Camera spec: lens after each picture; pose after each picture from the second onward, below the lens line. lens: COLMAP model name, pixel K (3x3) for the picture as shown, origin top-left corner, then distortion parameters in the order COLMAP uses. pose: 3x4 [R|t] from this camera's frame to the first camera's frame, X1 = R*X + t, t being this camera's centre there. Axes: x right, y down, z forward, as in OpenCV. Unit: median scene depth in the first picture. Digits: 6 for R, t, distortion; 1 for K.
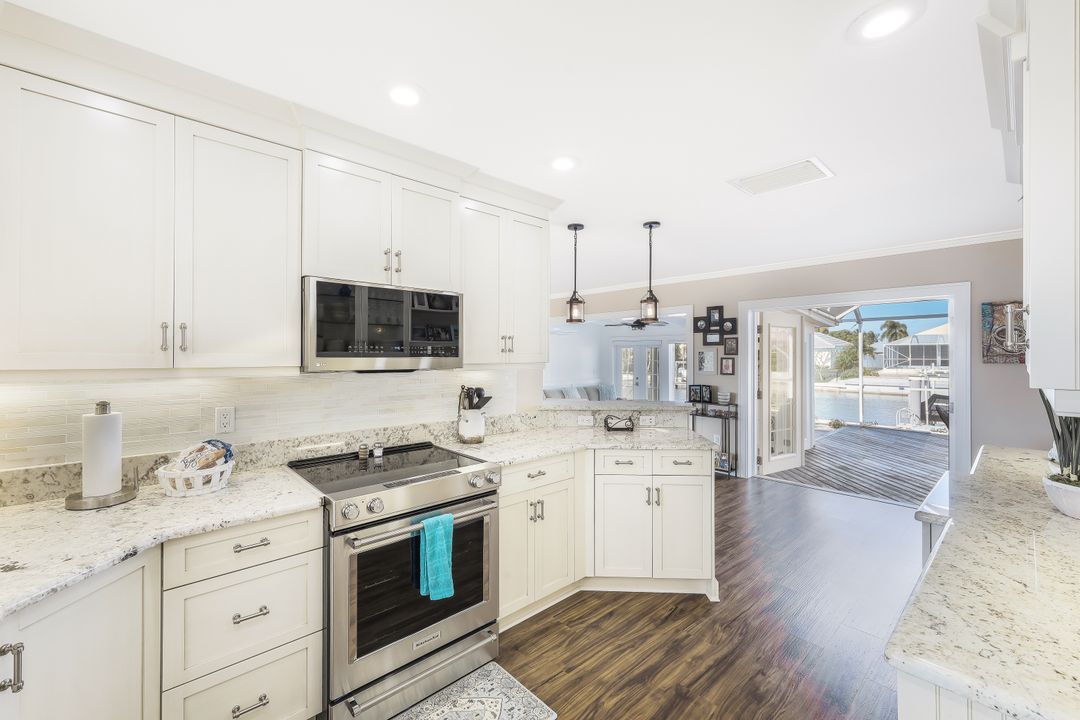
lens RADIAL K [[436.5, 0, 538.6], [0, 436.5, 353.8], [0, 0, 1]] dist [0.000905, 0.000112]
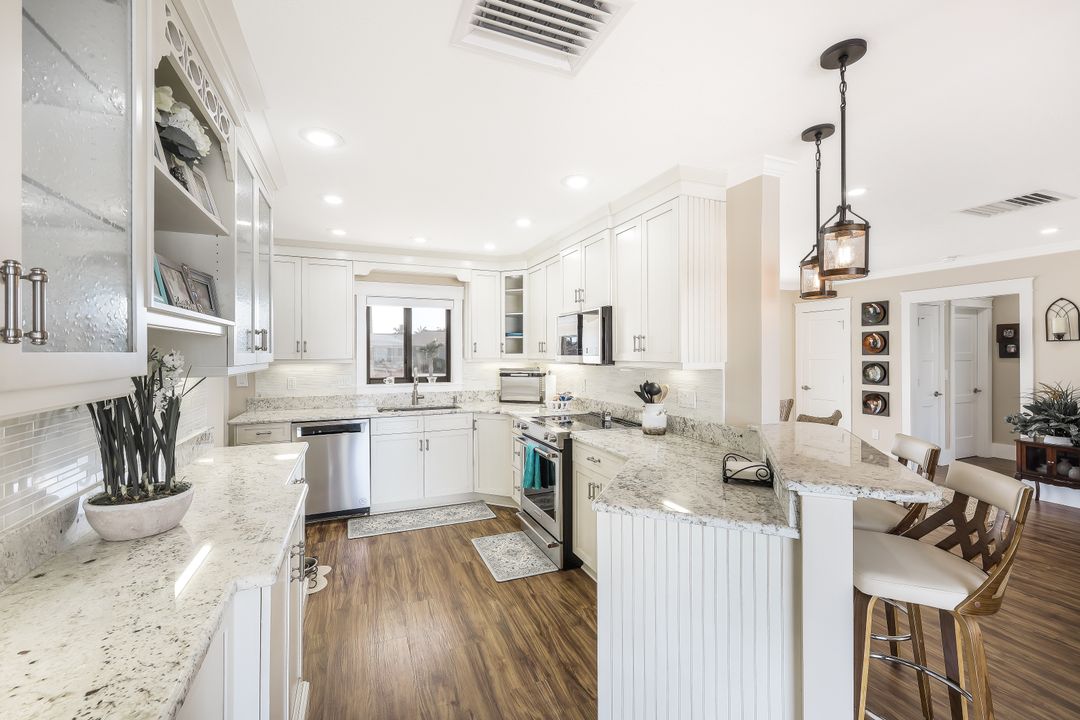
lens RADIAL K [[436.5, 0, 538.6], [0, 436.5, 353.8], [0, 0, 1]] dist [0.000905, 0.000112]
pose [[-0.325246, 0.001982, -0.945627, 1.143651], [0.003384, 0.999994, 0.000933, 0.000302], [0.945623, -0.002897, -0.325251, 1.271561]]
